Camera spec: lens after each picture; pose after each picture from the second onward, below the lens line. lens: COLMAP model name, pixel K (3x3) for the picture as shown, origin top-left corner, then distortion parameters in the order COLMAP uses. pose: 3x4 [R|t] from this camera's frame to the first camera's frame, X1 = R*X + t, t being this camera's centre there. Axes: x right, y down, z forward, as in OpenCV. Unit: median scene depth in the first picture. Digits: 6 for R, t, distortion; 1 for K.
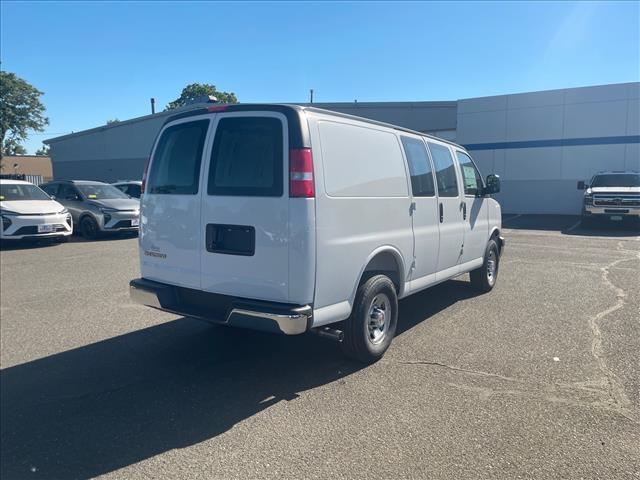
lens RADIAL K [[492.0, 0, 320.0], [0, 492.0, 240.0], [0, 0, 1]] dist [0.083306, -0.115200]
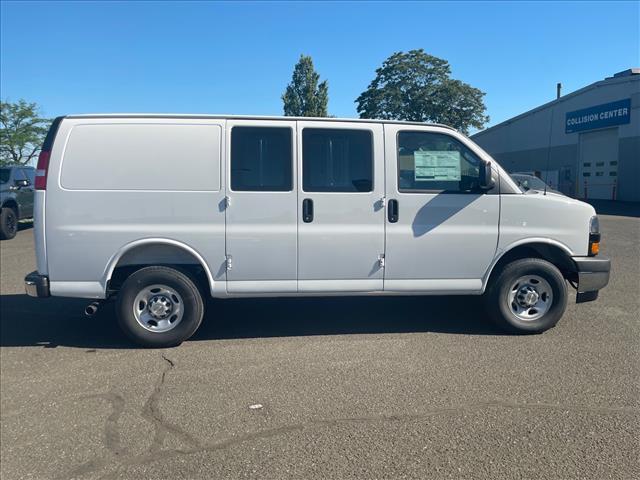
lens RADIAL K [[492.0, 0, 320.0], [0, 492.0, 240.0], [0, 0, 1]] dist [0.083306, -0.115200]
pose [[0.610294, 0.086940, -0.787390, 0.920941], [-0.075017, 0.995835, 0.051810, -0.050985], [0.788615, 0.027448, 0.614275, 0.509200]]
